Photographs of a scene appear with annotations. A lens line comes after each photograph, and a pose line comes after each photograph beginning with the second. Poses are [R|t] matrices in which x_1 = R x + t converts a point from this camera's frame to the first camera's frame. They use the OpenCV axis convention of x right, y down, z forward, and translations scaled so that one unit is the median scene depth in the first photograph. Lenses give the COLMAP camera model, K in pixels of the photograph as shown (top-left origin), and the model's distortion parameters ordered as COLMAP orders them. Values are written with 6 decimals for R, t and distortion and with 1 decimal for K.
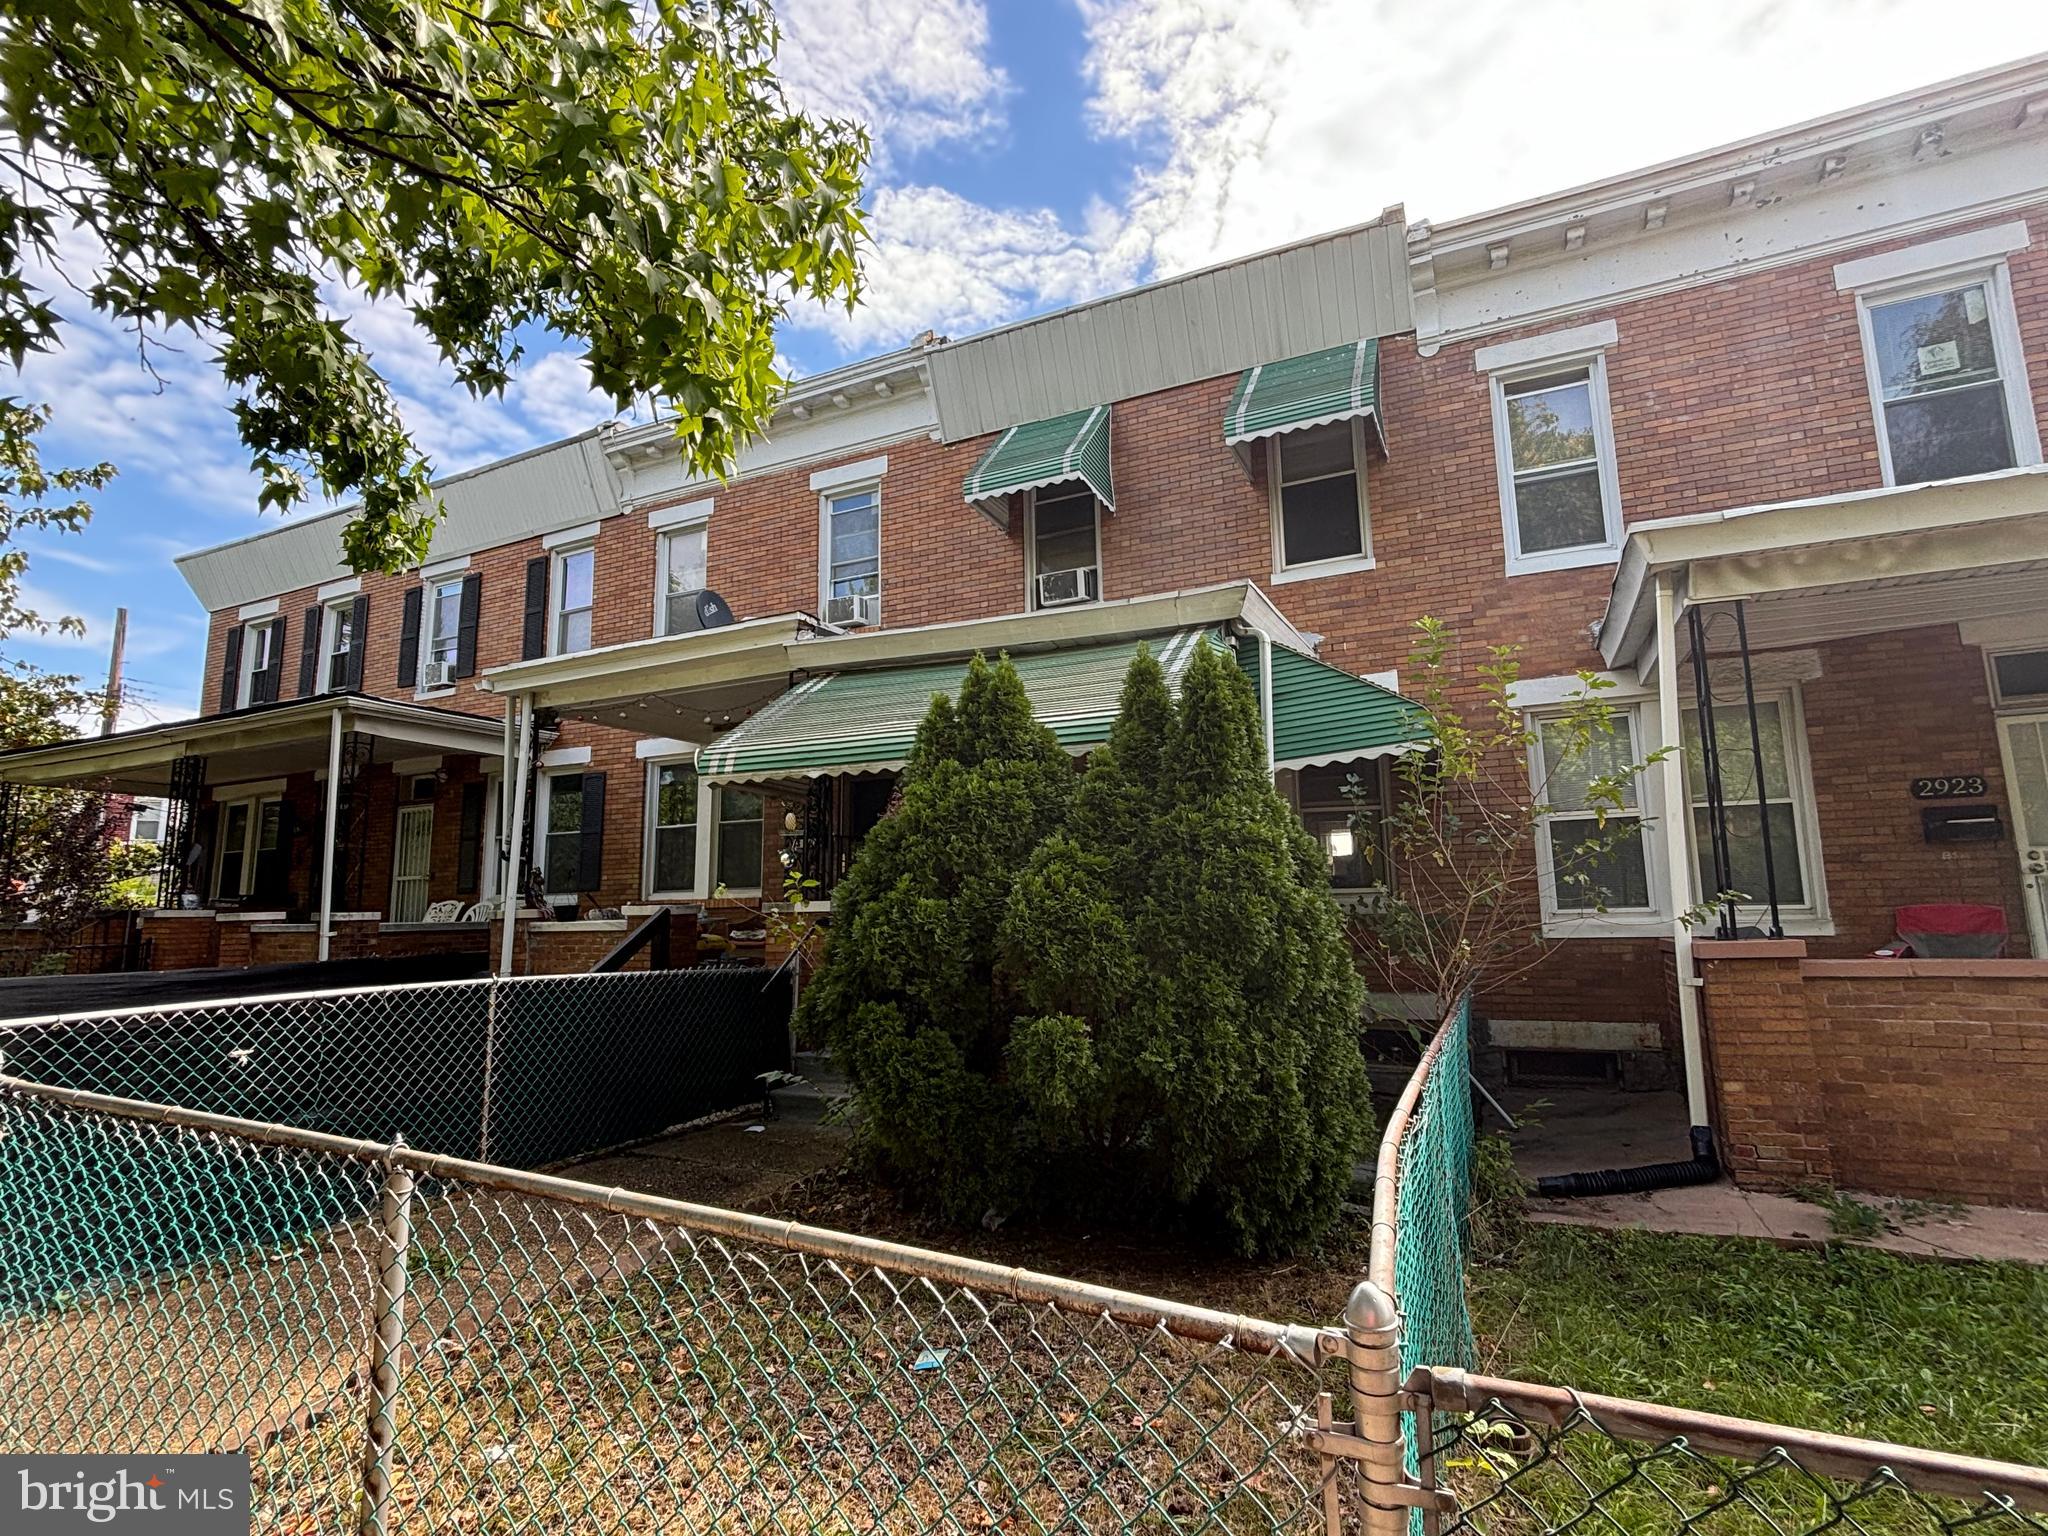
lens RADIAL K [[965.1, 0, 1024.0], [0, 965.1, 768.0], [0, 0, 1]] dist [-0.000653, 0.000137]
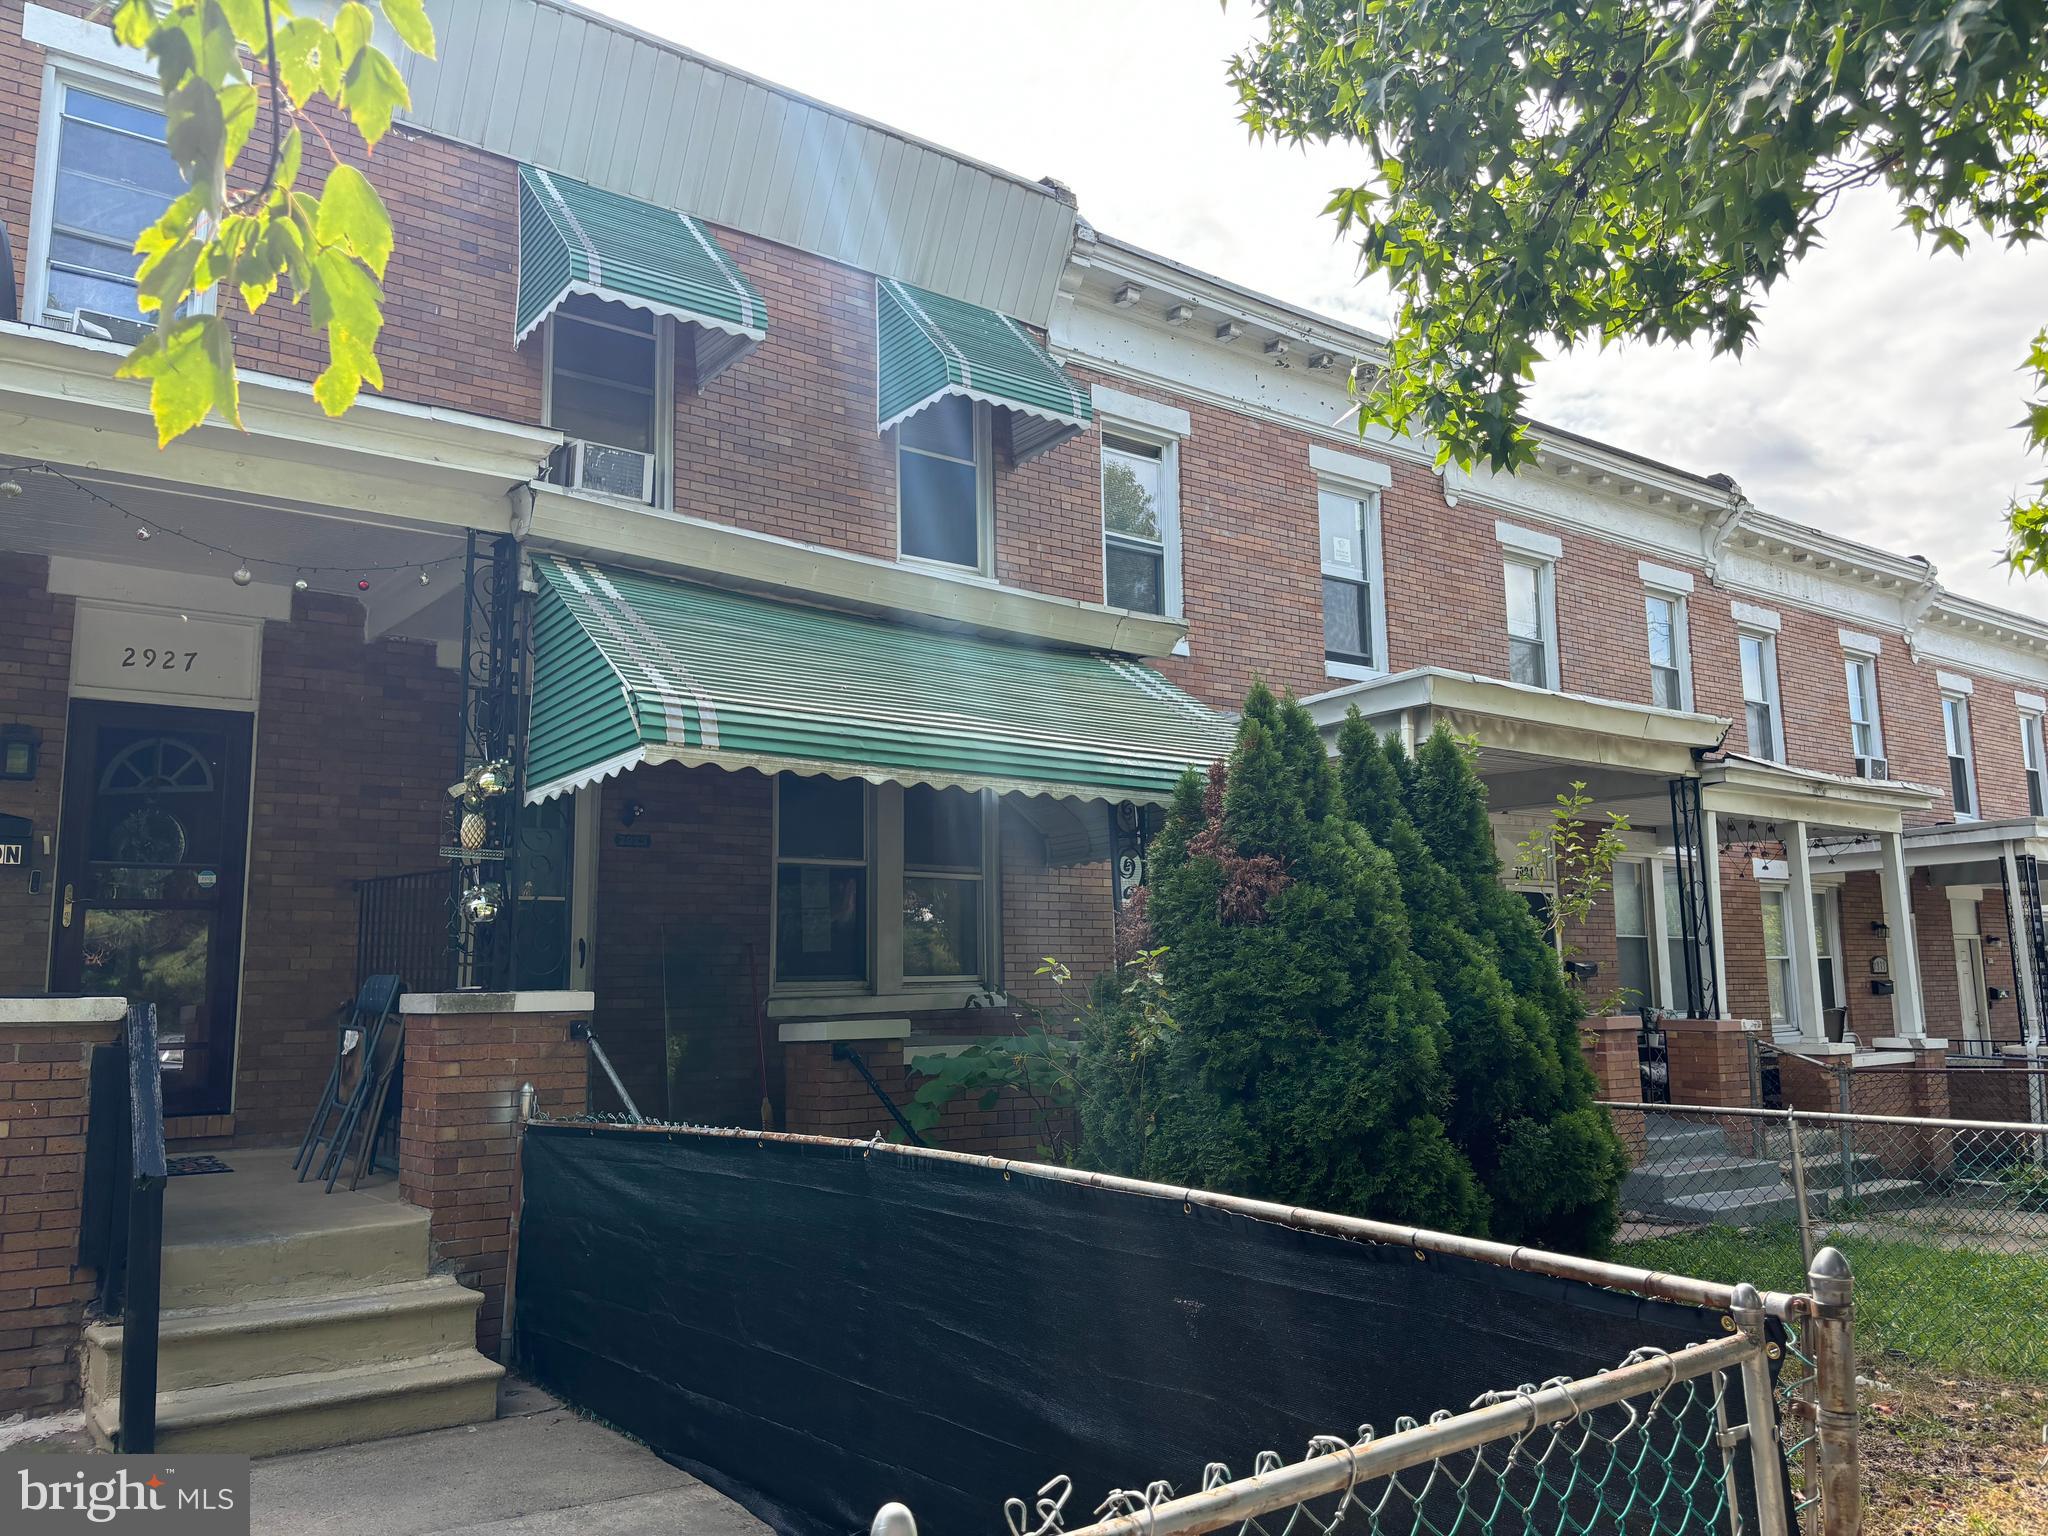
lens RADIAL K [[1502.2, 0, 1024.0], [0, 1502.2, 768.0], [0, 0, 1]] dist [0.003404, 0.000439]
pose [[0.482742, 0.136434, 0.865070, -0.757726], [-0.120503, 0.988743, -0.088694, 0.055634], [-0.867433, -0.061427, 0.493748, 0.358881]]
